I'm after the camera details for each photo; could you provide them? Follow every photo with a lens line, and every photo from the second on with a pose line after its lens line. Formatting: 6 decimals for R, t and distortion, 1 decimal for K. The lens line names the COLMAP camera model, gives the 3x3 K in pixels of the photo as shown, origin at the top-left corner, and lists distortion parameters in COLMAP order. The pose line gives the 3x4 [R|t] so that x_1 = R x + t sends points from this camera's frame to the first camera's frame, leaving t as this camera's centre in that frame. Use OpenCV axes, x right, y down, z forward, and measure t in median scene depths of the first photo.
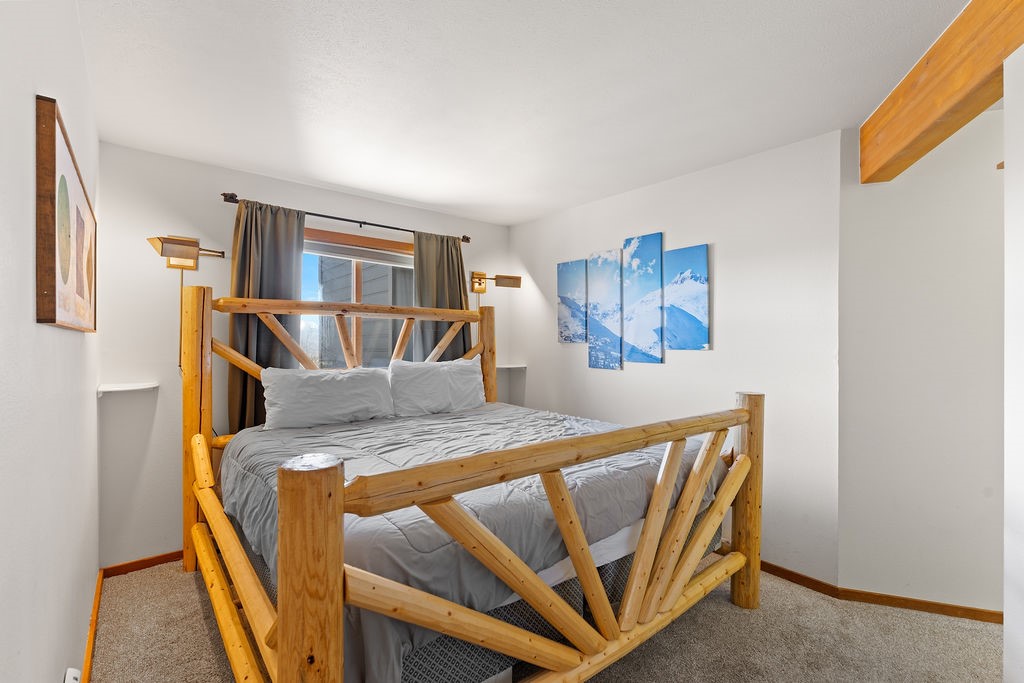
lens RADIAL K [[457.8, 0, 510.4], [0, 457.8, 341.7], [0, 0, 1]] dist [0.000871, -0.000011]
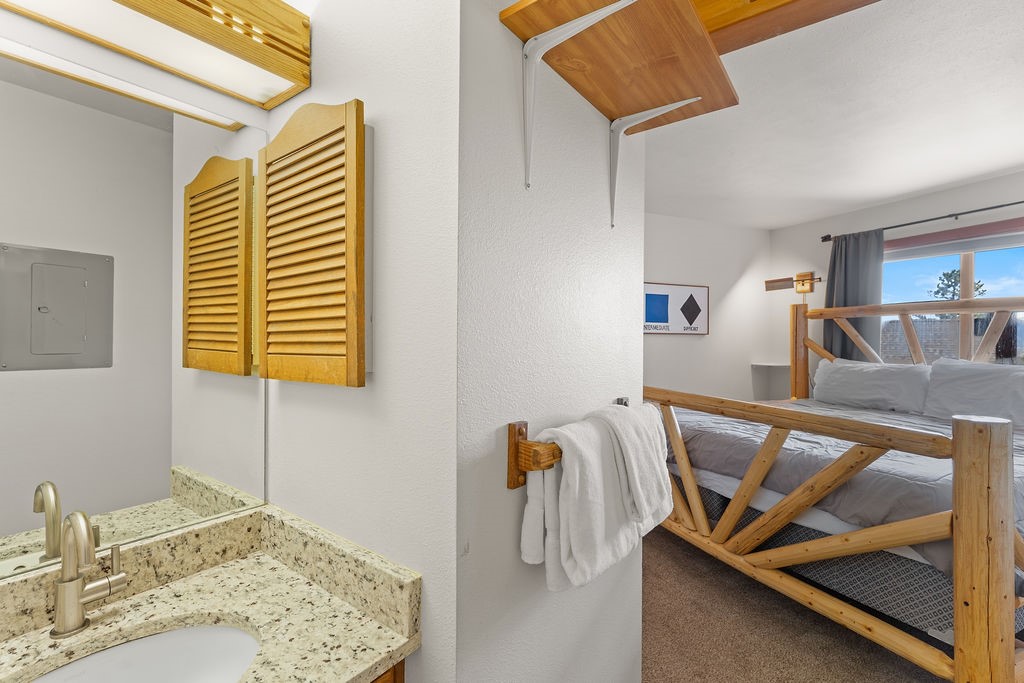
lens RADIAL K [[457.8, 0, 510.4], [0, 457.8, 341.7], [0, 0, 1]] dist [0.000871, -0.000011]
pose [[-0.271256, 0.002408, -0.962504, 0.972615], [-0.003167, 0.999989, 0.003394, 0.005583], [0.962502, 0.003969, -0.271246, 0.418299]]
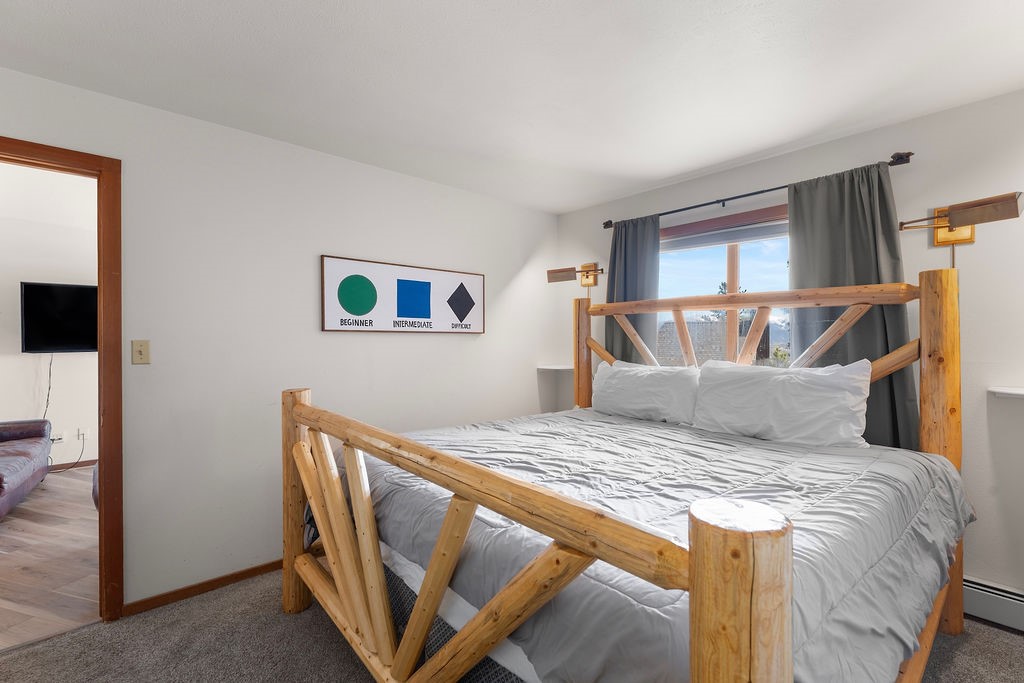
lens RADIAL K [[457.8, 0, 510.4], [0, 457.8, 341.7], [0, 0, 1]] dist [0.000871, -0.000011]
pose [[0.045792, 0.004291, -0.998942, 0.600807], [0.001259, 0.999990, 0.004353, 0.002463], [0.998950, -0.001457, 0.045786, 0.638715]]
